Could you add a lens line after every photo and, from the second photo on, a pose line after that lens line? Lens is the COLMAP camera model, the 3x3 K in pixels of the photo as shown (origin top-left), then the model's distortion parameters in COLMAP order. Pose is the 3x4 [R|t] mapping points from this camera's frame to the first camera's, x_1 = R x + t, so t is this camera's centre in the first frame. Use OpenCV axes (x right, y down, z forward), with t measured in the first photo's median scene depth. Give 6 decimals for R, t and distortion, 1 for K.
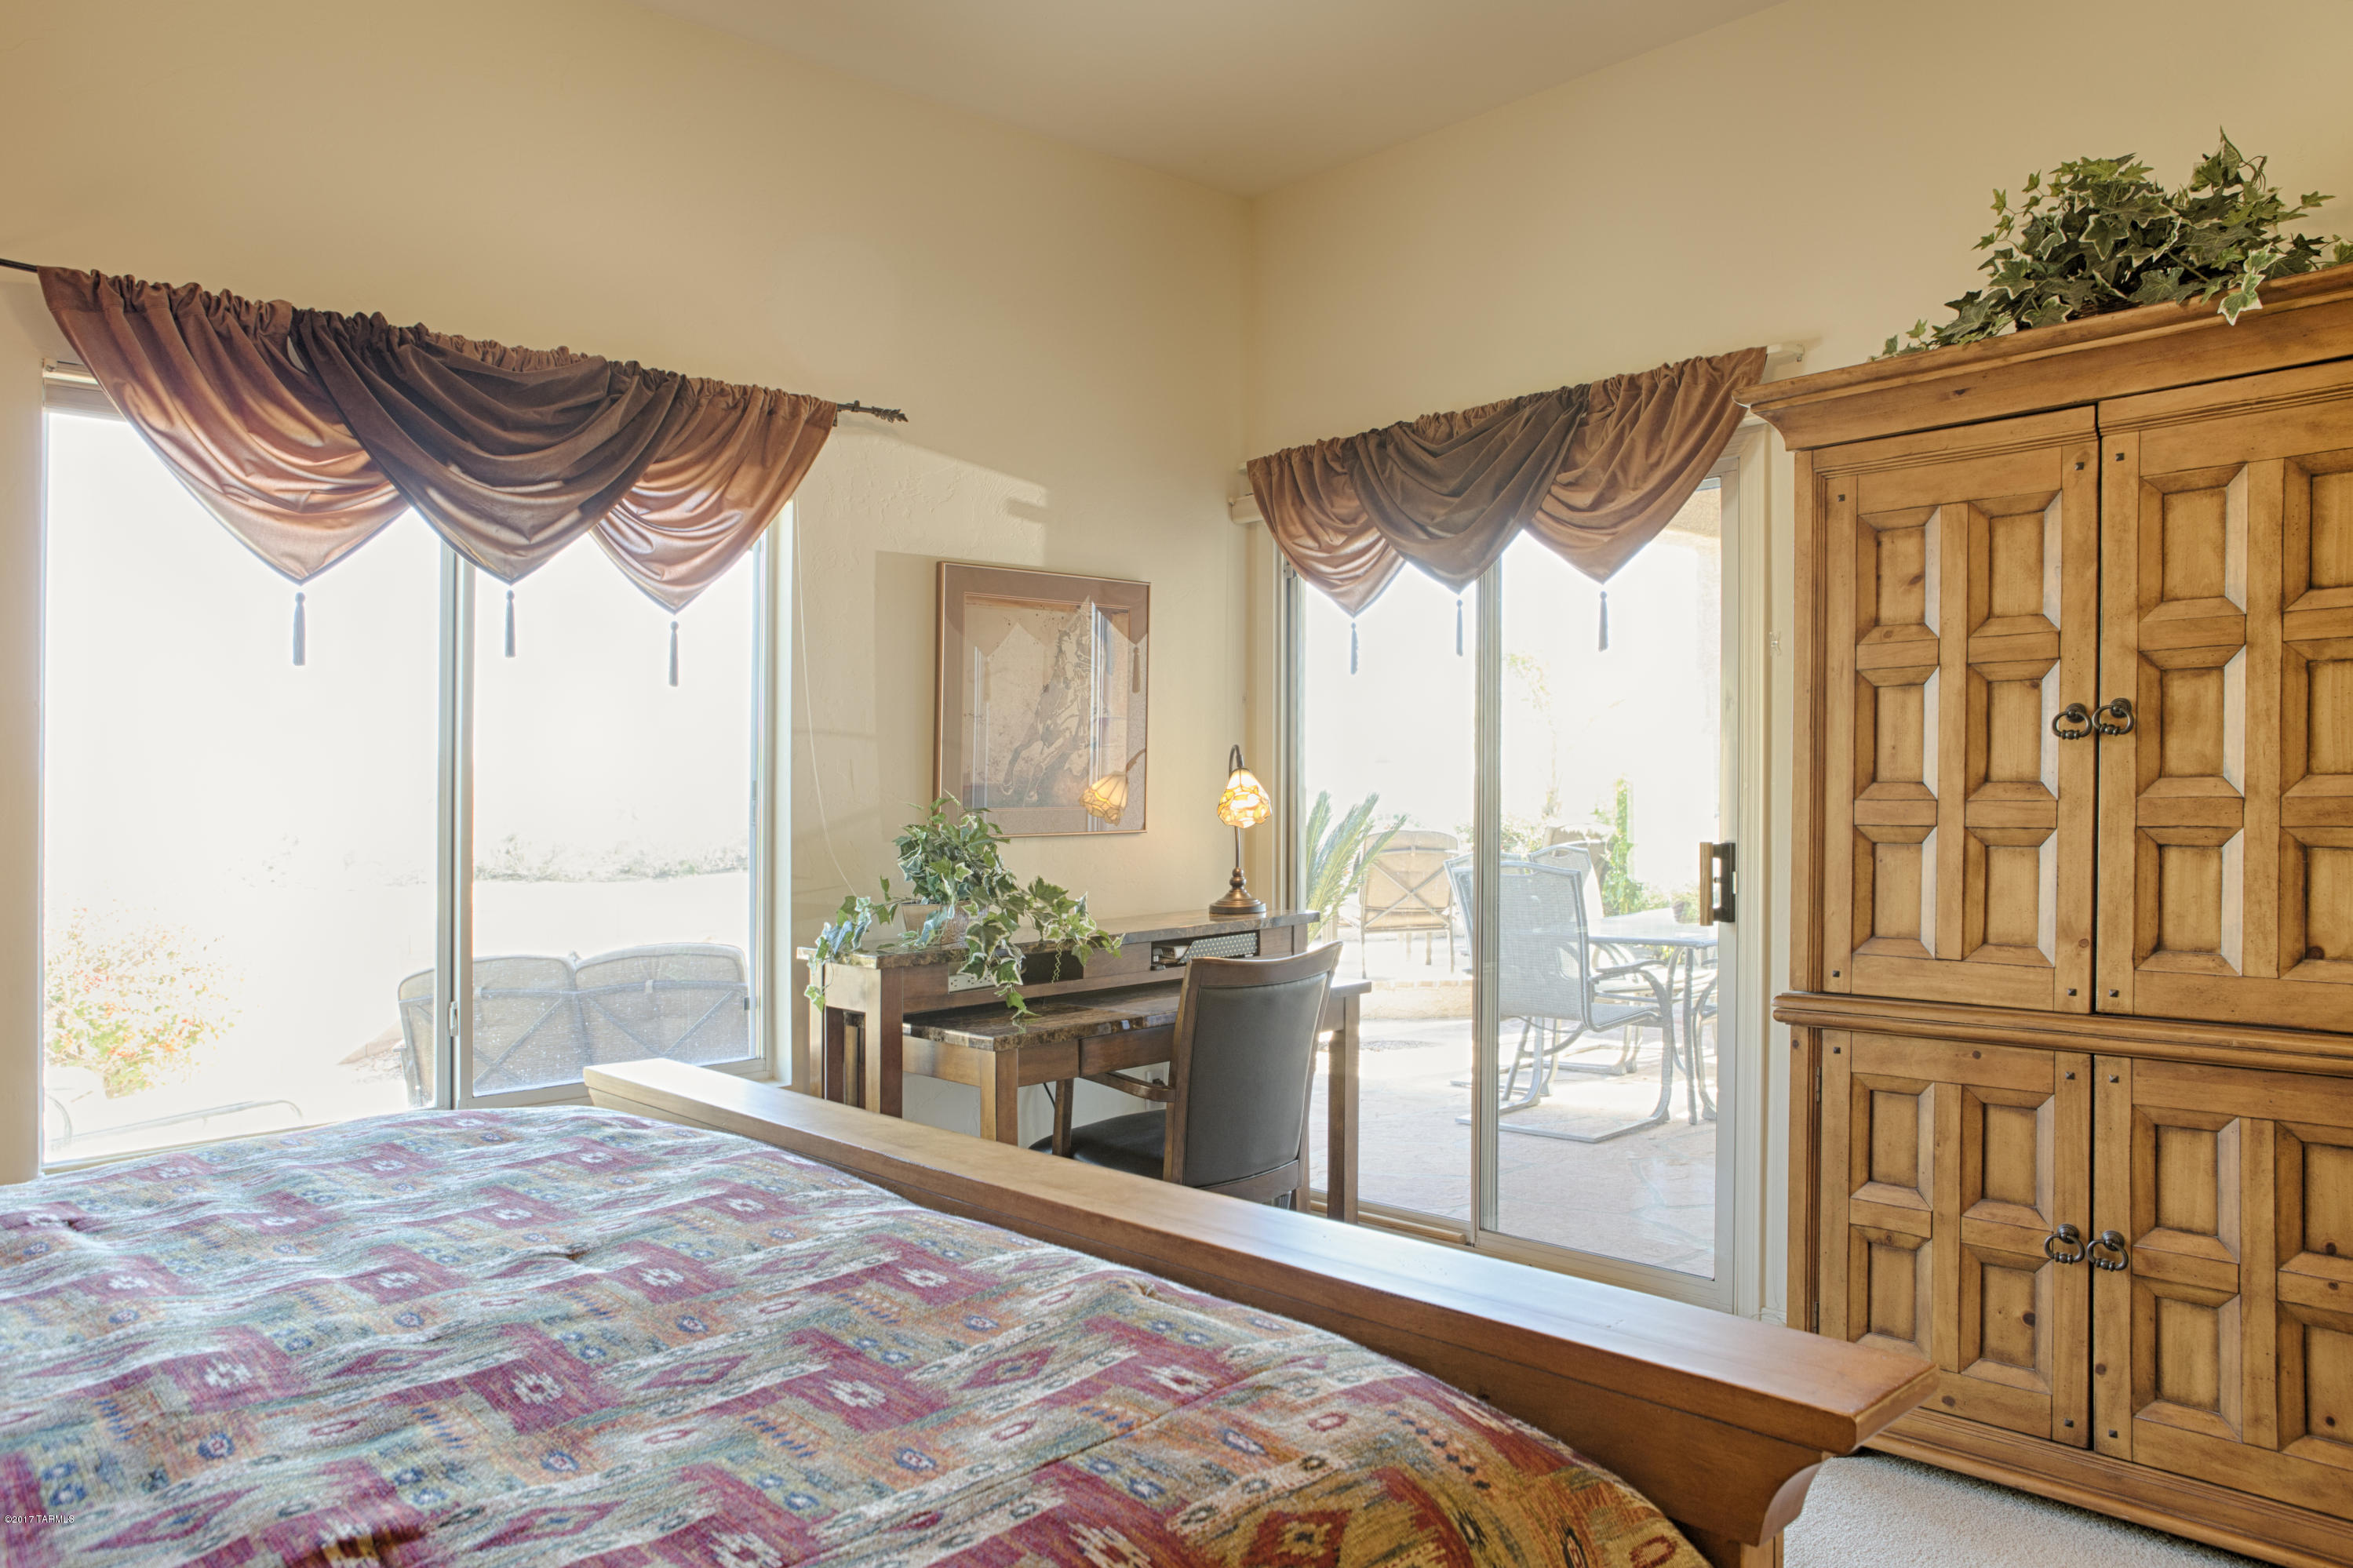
lens RADIAL K [[1650.6, 0, 1183.5], [0, 1650.6, 786.1], [0, 0, 1]] dist [-0.009435, 0.042073]
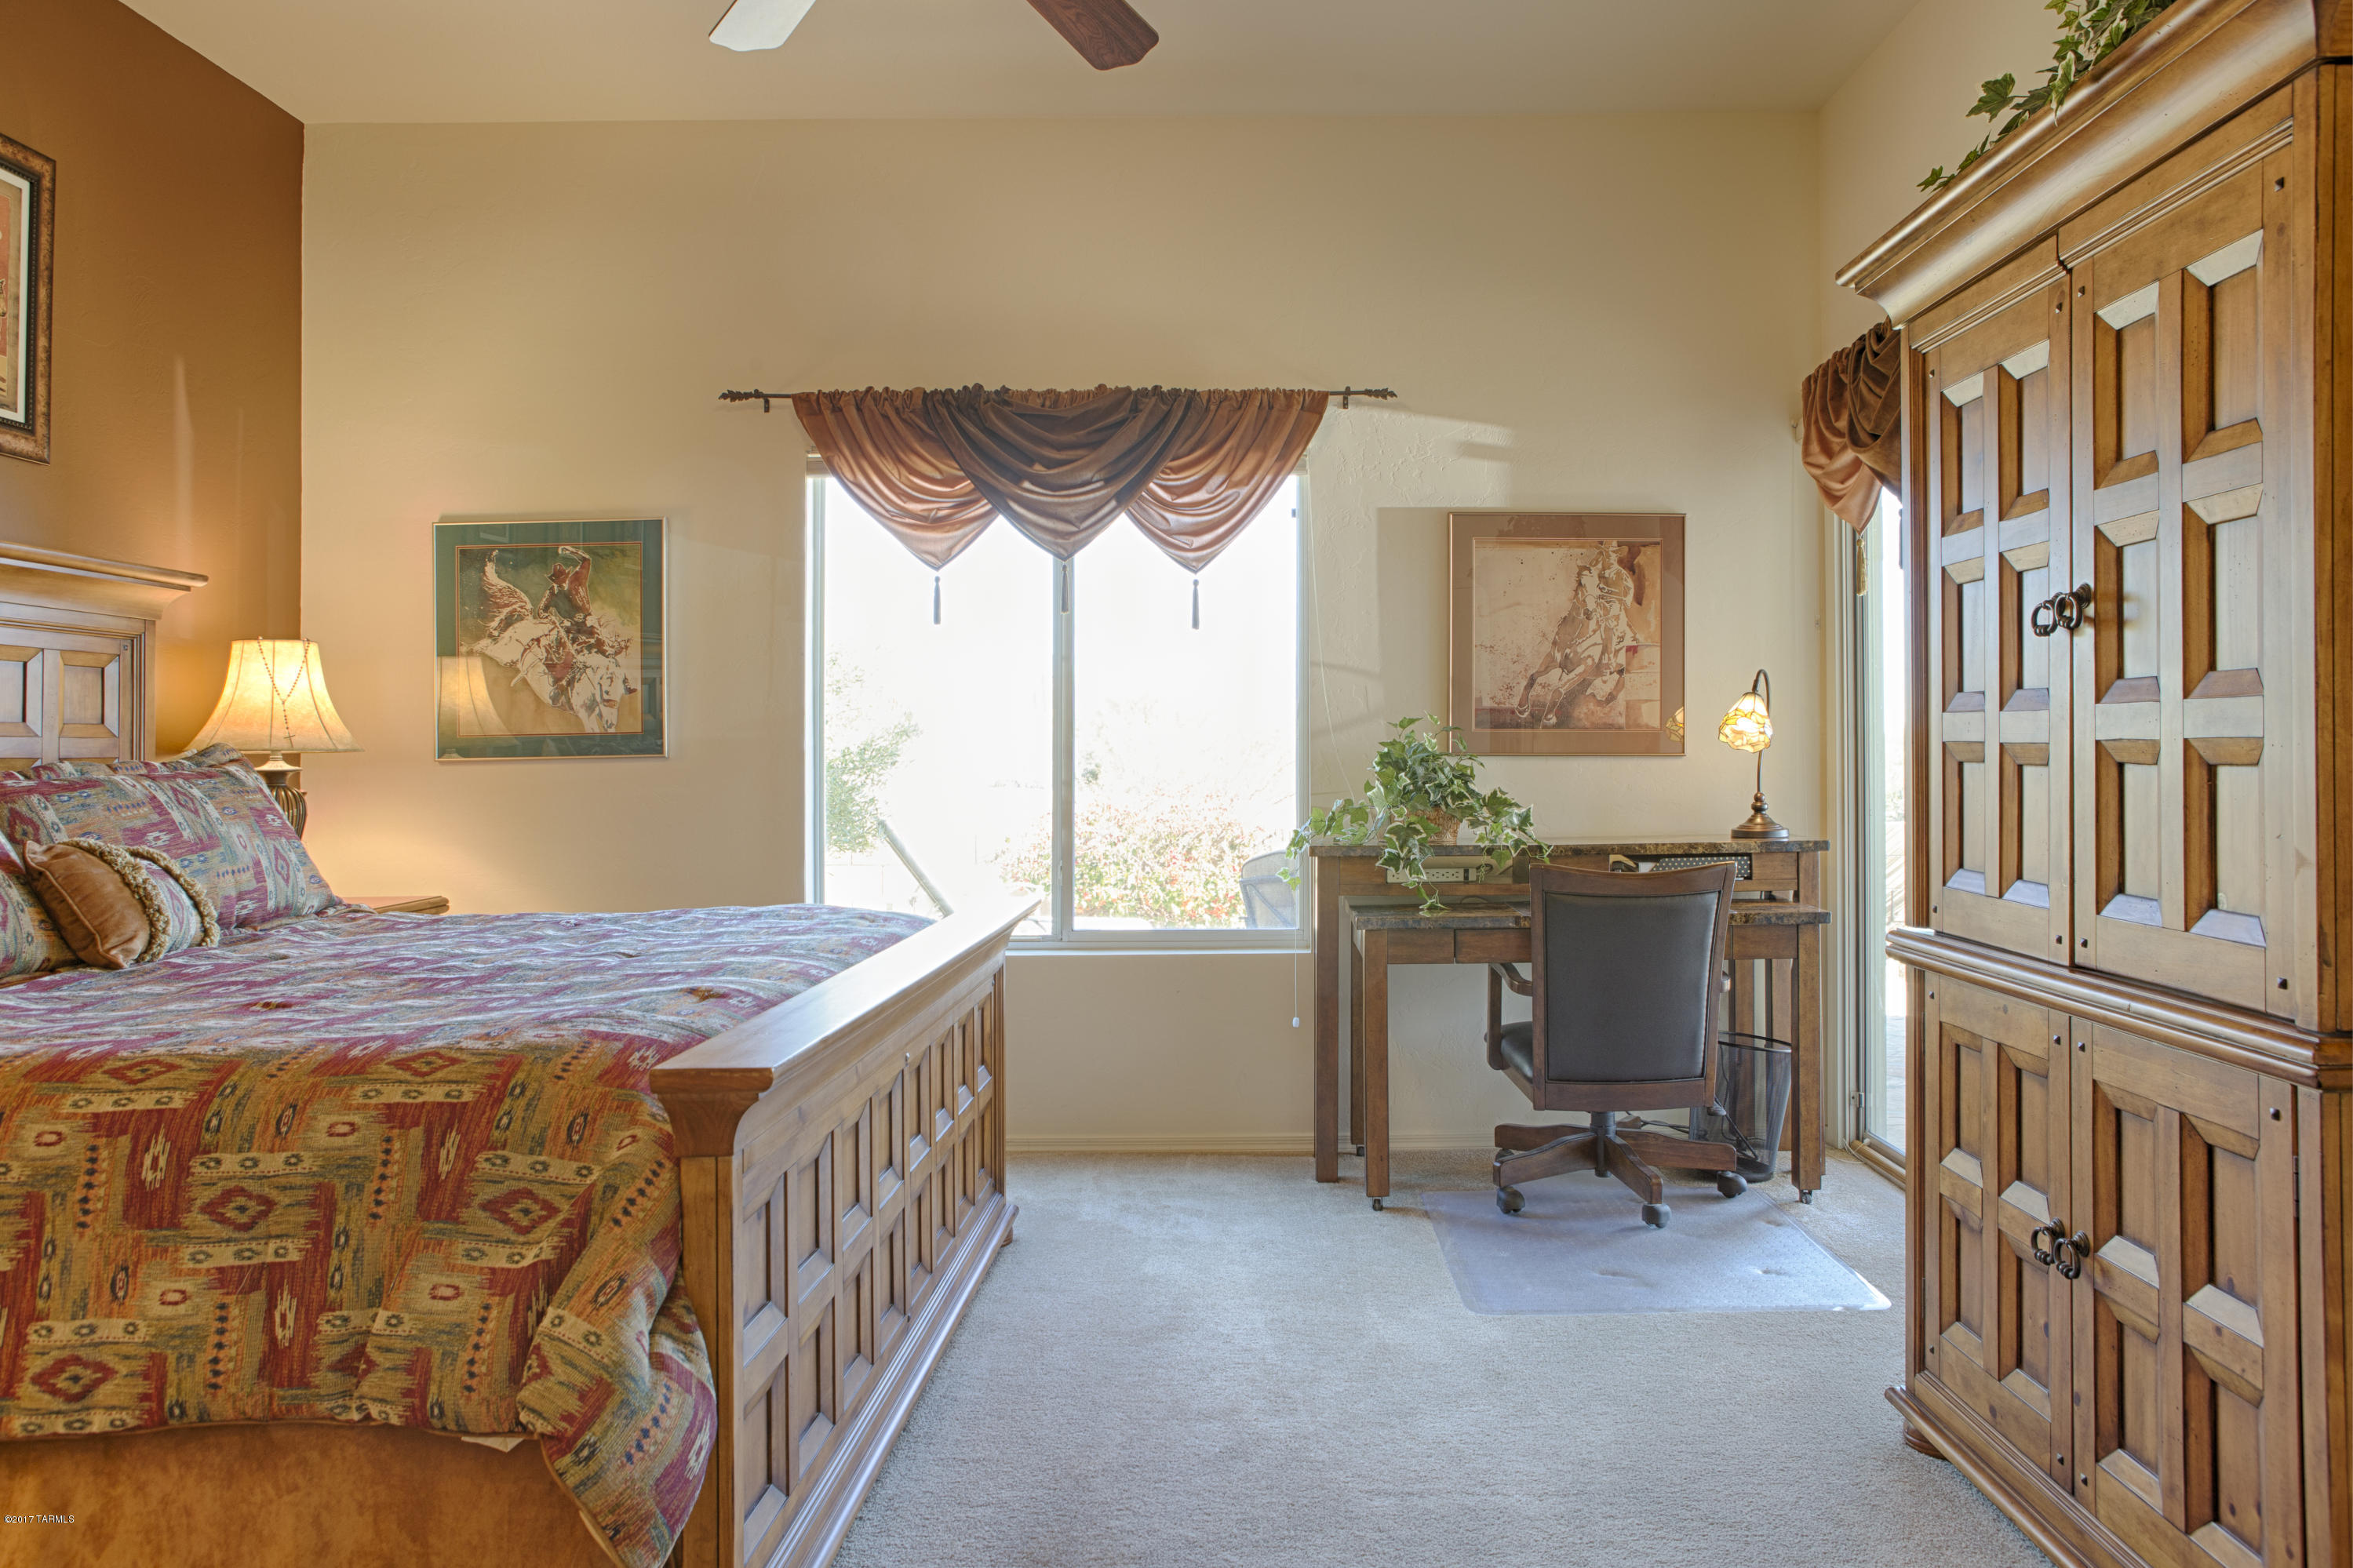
lens RADIAL K [[1650.6, 0, 1268.7], [0, 1650.6, 741.4], [0, 0, 1]] dist [-0.009435, 0.042073]
pose [[0.724151, 0.012337, -0.689531, 0.655452], [-0.009669, 0.999923, 0.007736, 0.017953], [0.689573, 0.001065, 0.724215, 0.100389]]
